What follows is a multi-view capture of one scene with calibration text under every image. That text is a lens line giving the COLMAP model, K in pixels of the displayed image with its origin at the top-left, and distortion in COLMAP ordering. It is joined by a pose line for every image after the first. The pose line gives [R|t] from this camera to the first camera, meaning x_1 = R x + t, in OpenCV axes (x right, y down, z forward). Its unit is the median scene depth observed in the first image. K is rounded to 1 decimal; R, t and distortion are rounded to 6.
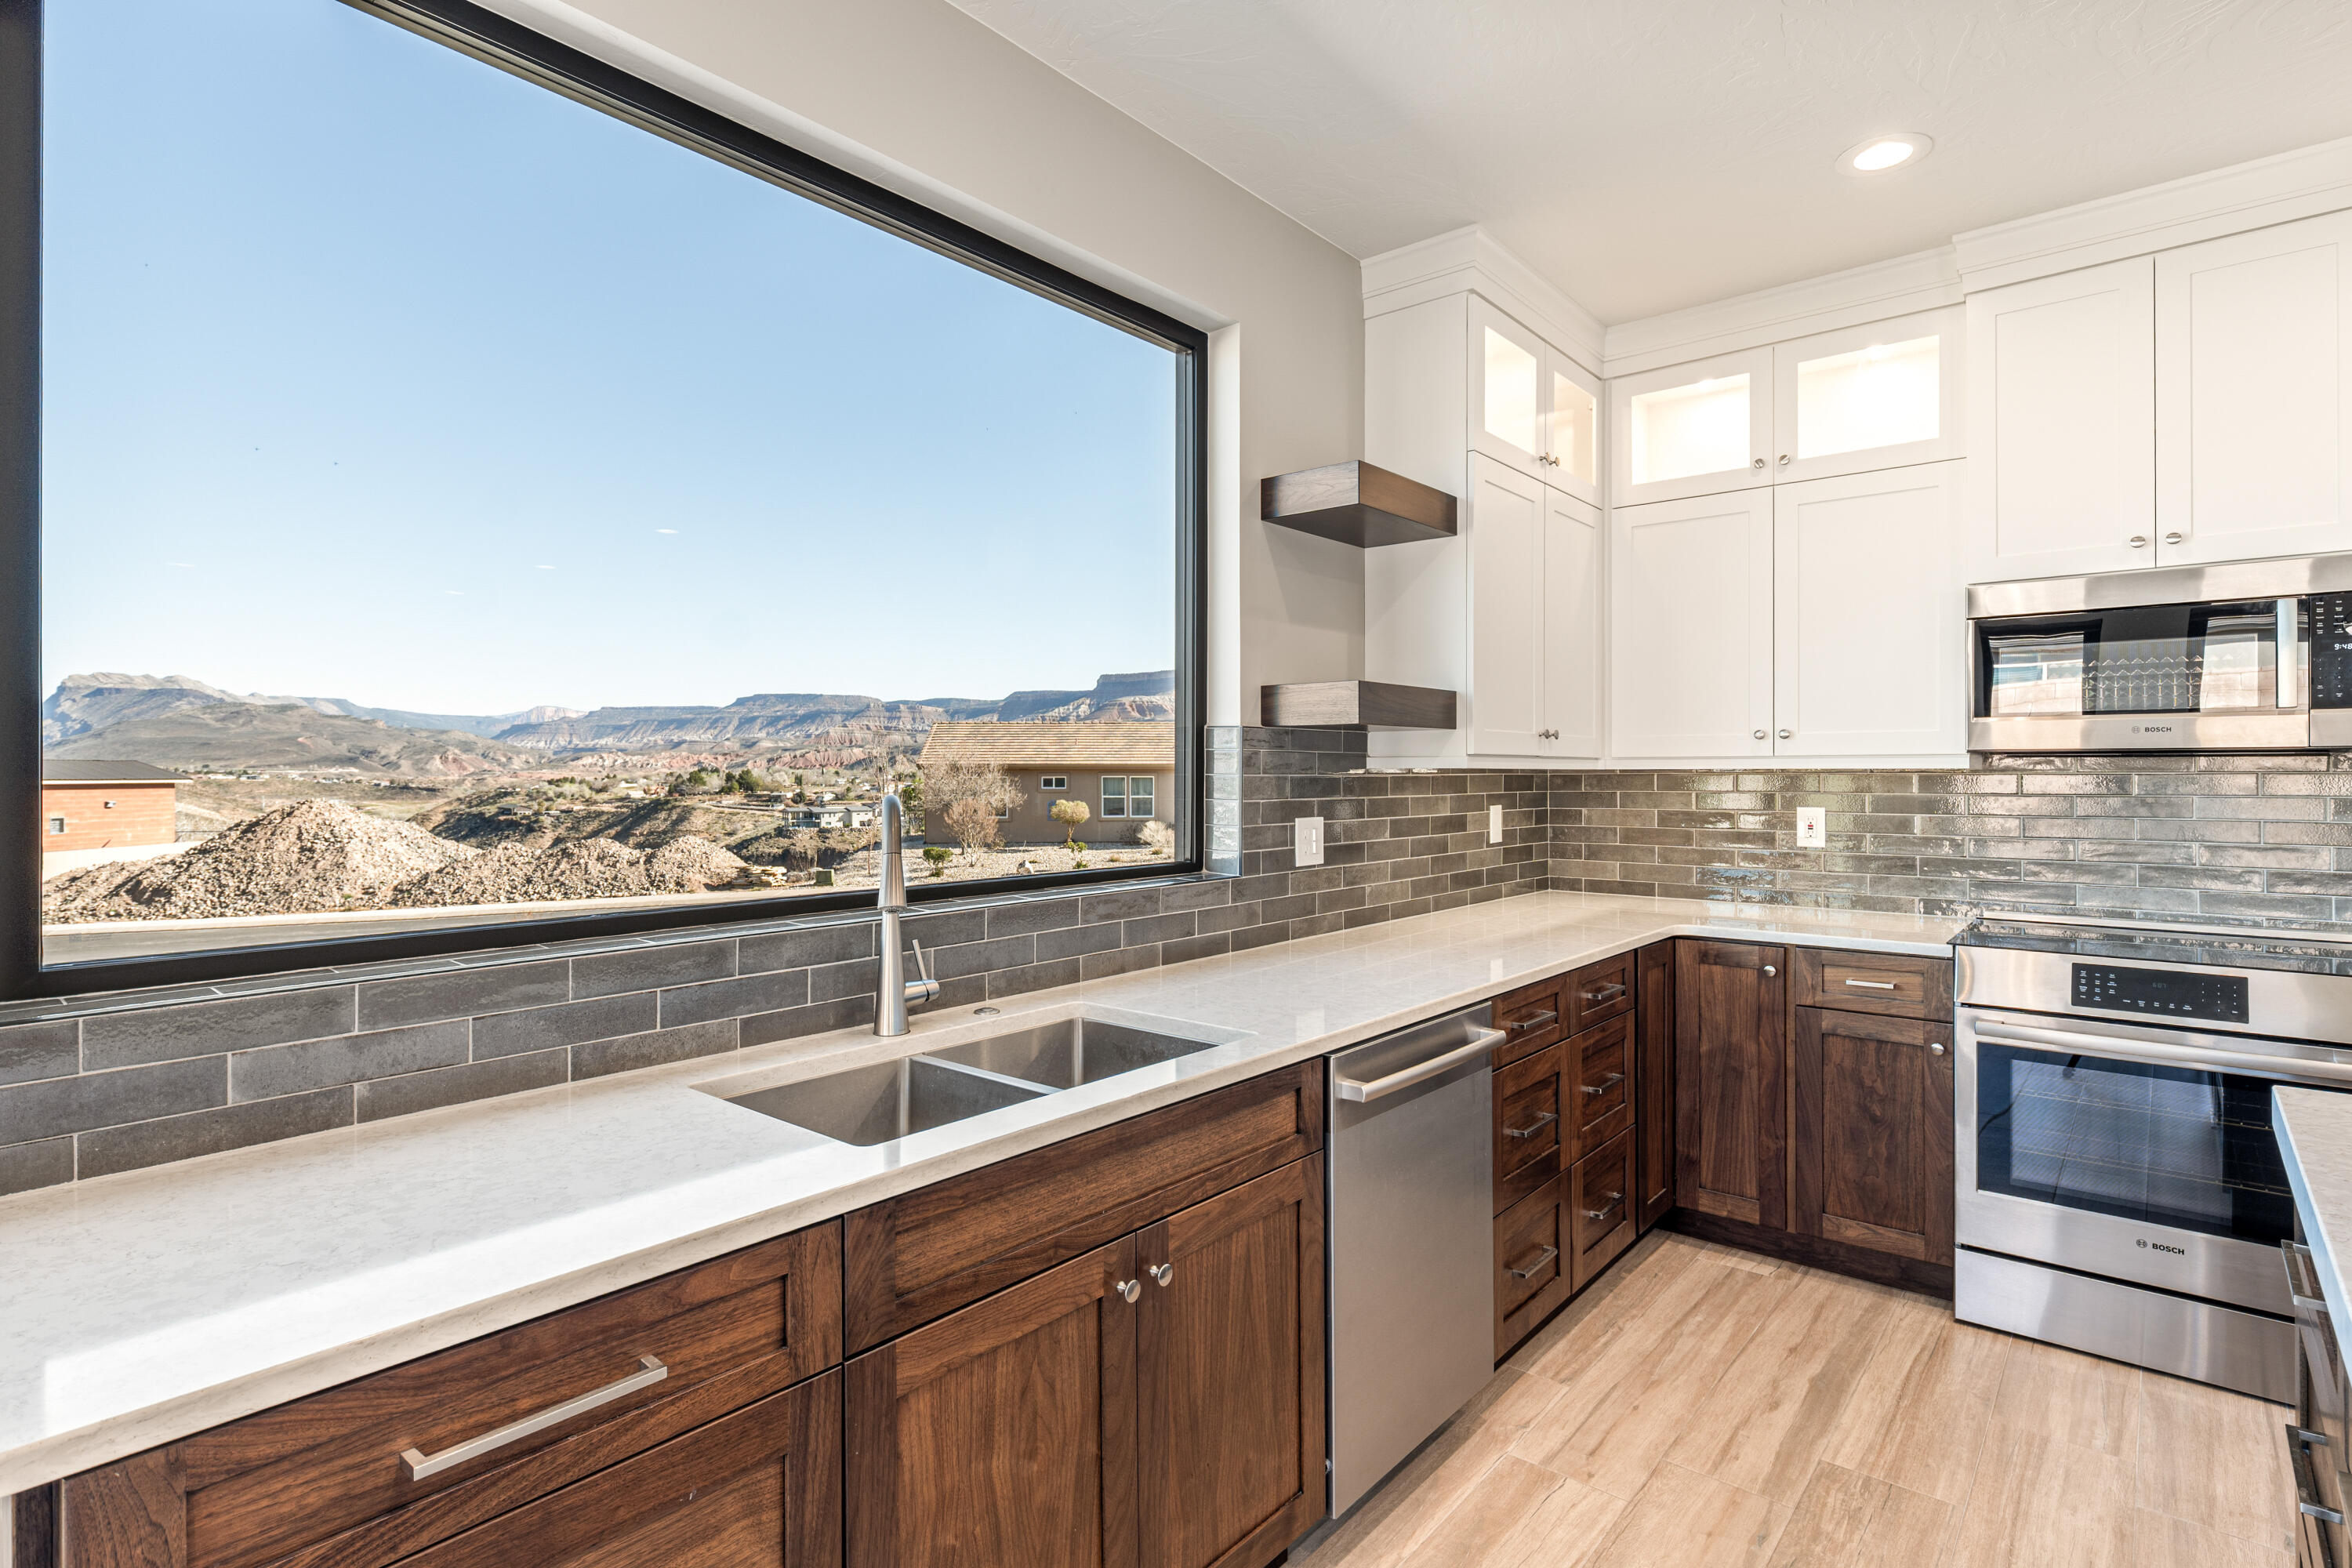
lens RADIAL K [[1154.9, 0, 1167.2], [0, 1154.9, 771.6], [0, 0, 1]] dist [0.004535, -0.001930]
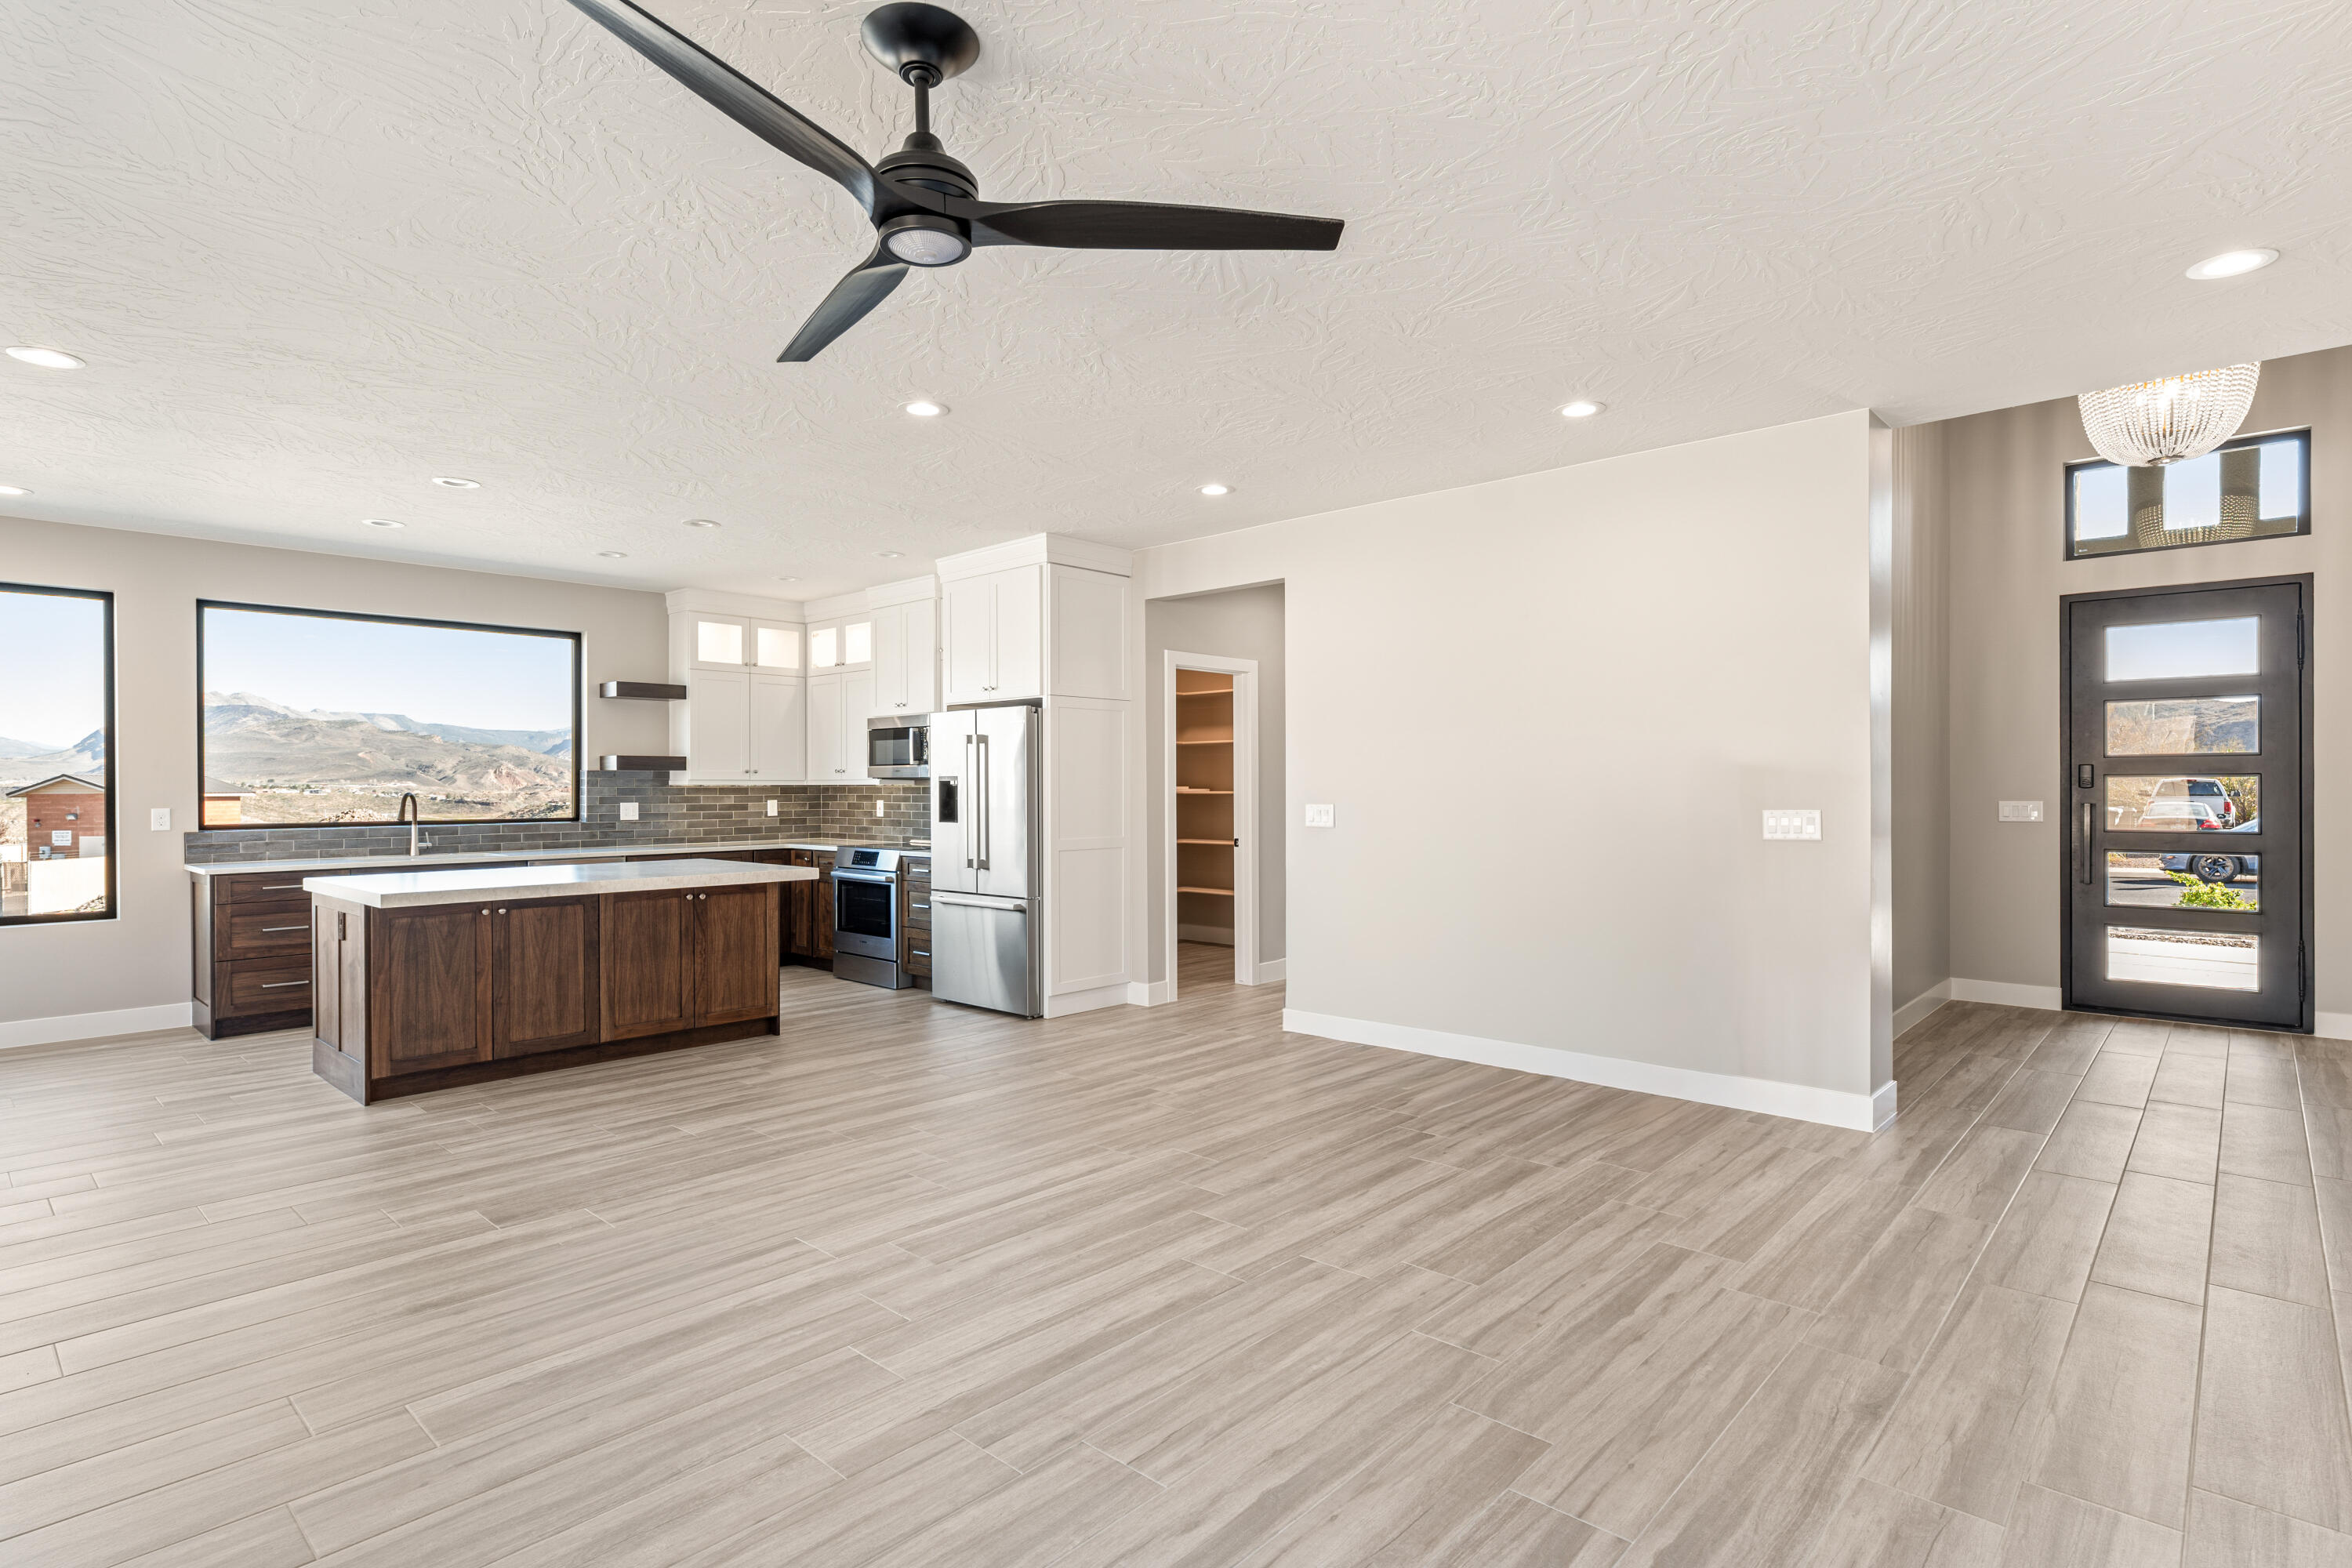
lens RADIAL K [[1163.4, 0, 1170.4], [0, 1163.4, 784.9], [0, 0, 1]] dist [-0.001458, -0.000879]
pose [[0.999415, -0.000652, -0.034191, 1.496569], [0.000638, 1.000000, -0.000419, -0.000655], [0.034192, 0.000397, 0.999415, -1.720436]]
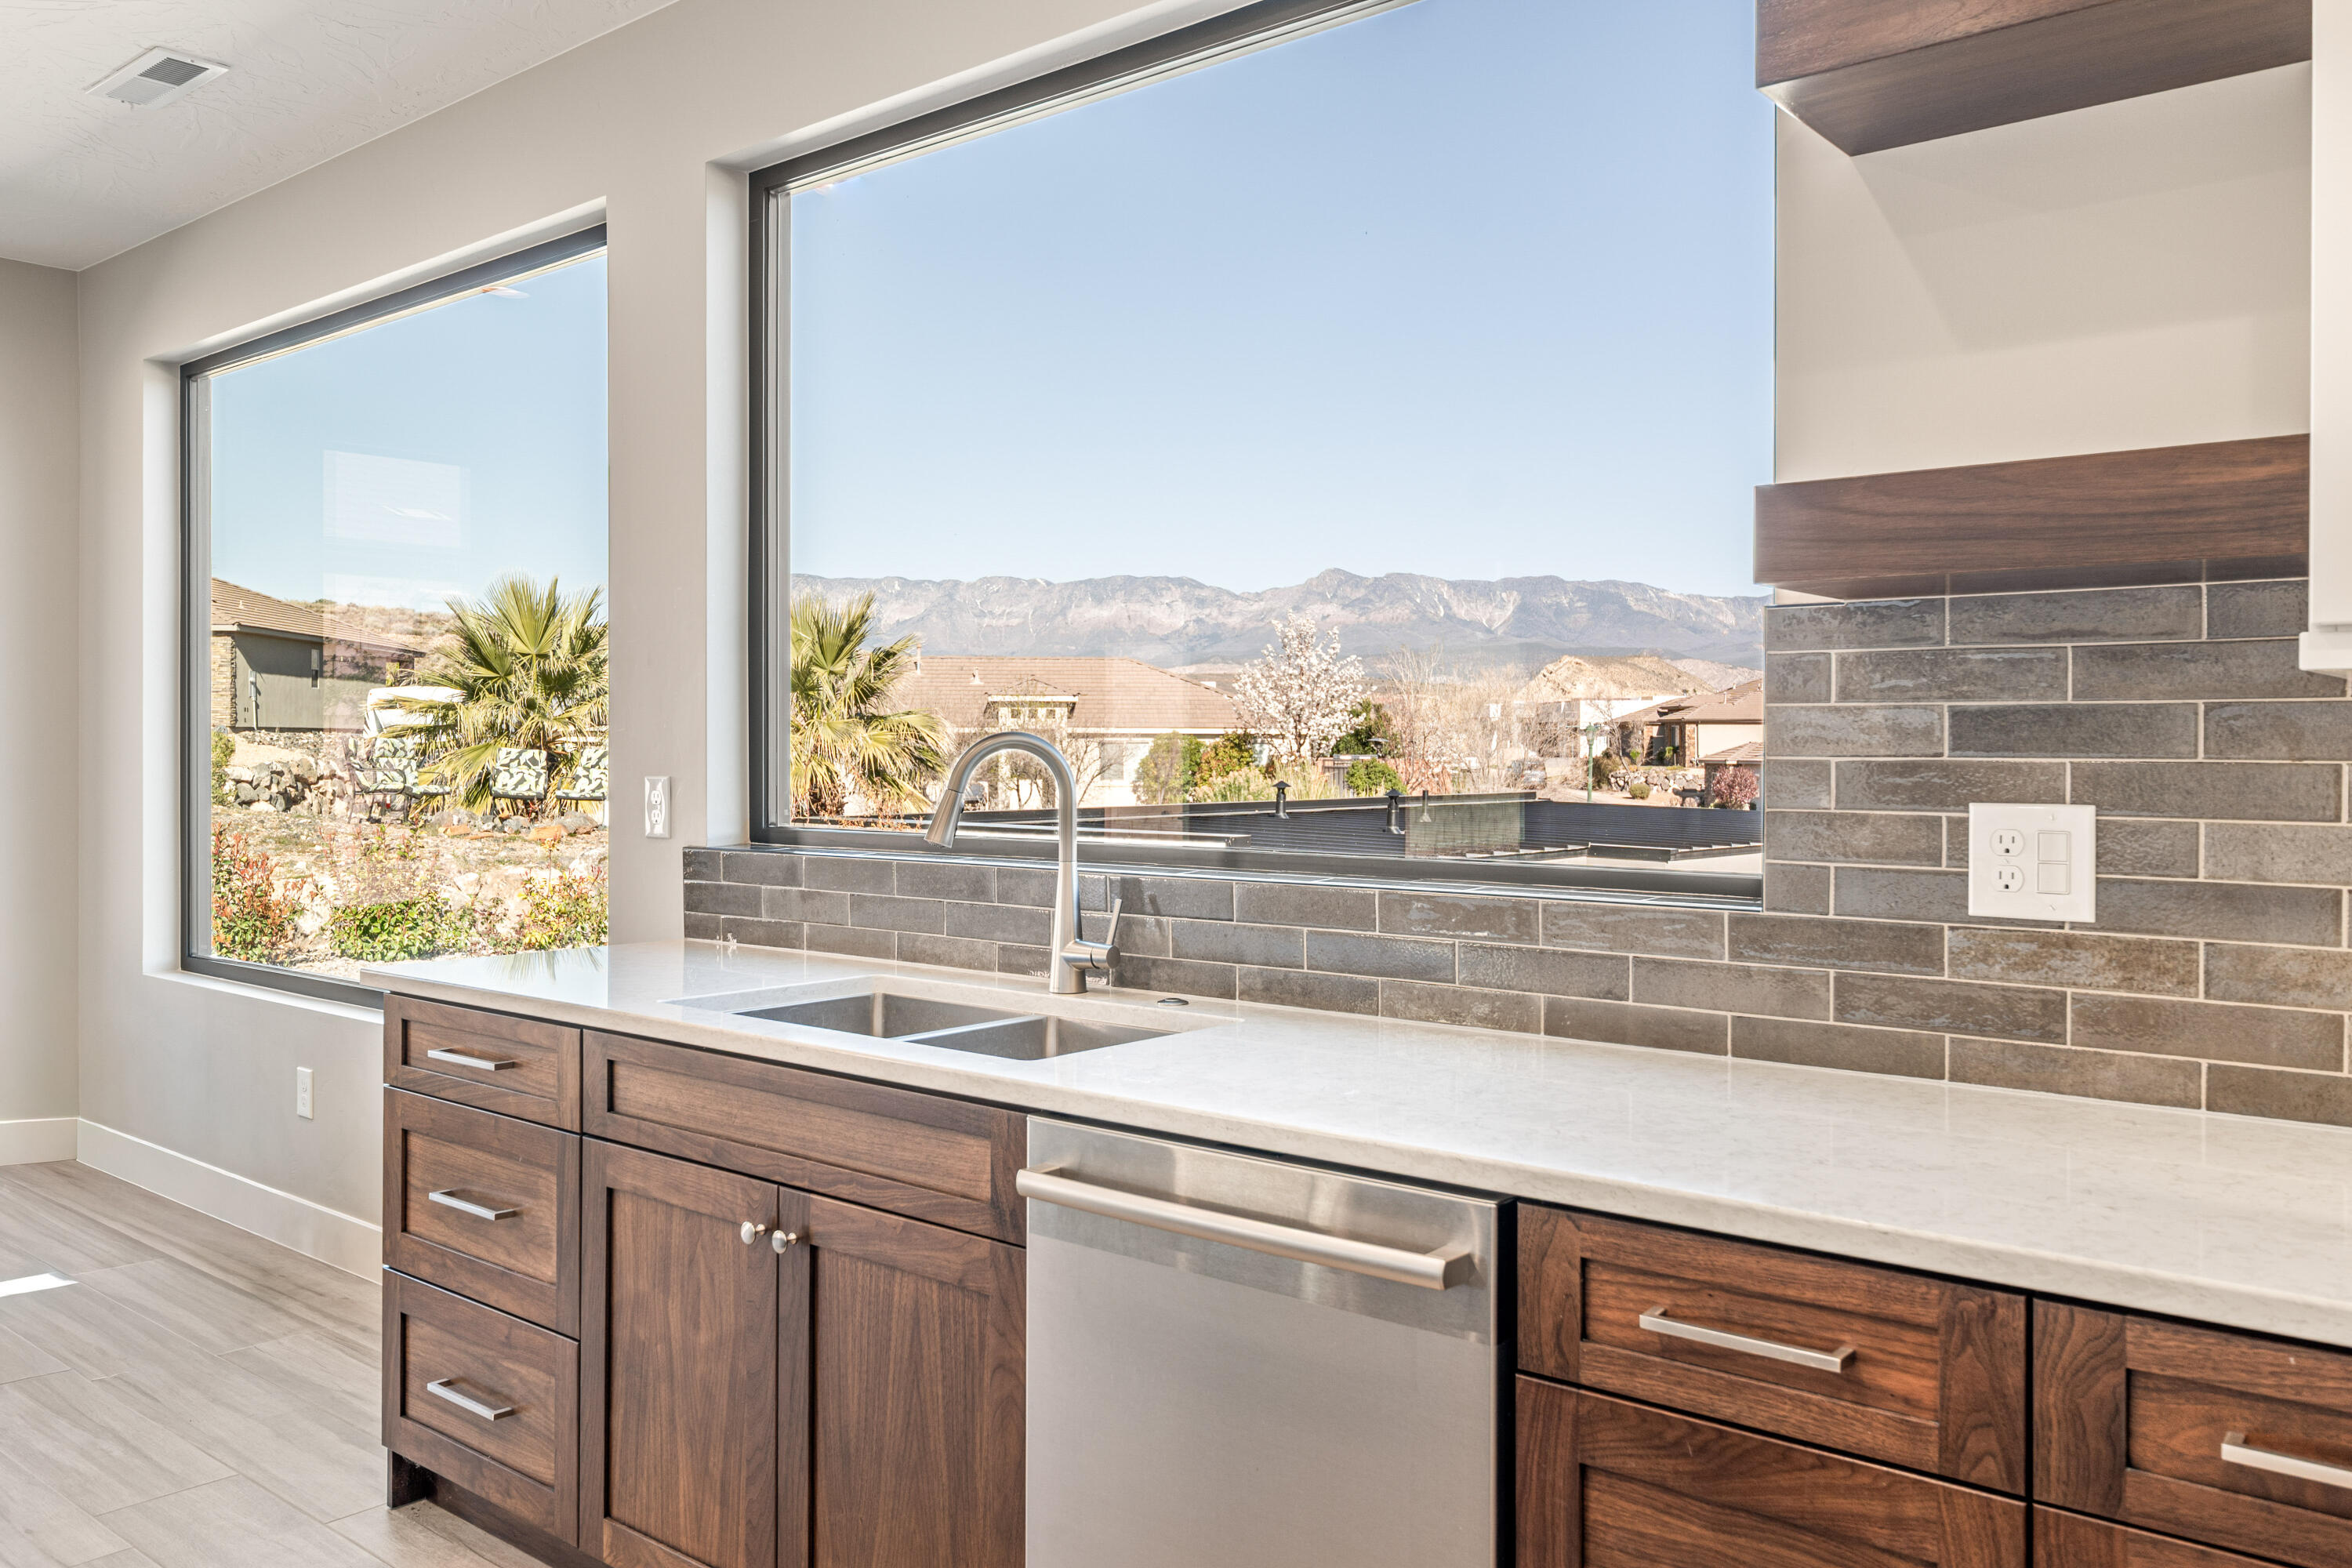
lens RADIAL K [[1800.1, 0, 1172.9], [0, 1800.1, 744.9], [0, 0, 1]] dist [0.015410, 0.000982]
pose [[0.016668, 0.001843, -0.999859, 0.758351], [-0.000758, 0.999998, 0.001831, 0.017371], [0.999861, 0.000727, 0.016670, 0.673563]]
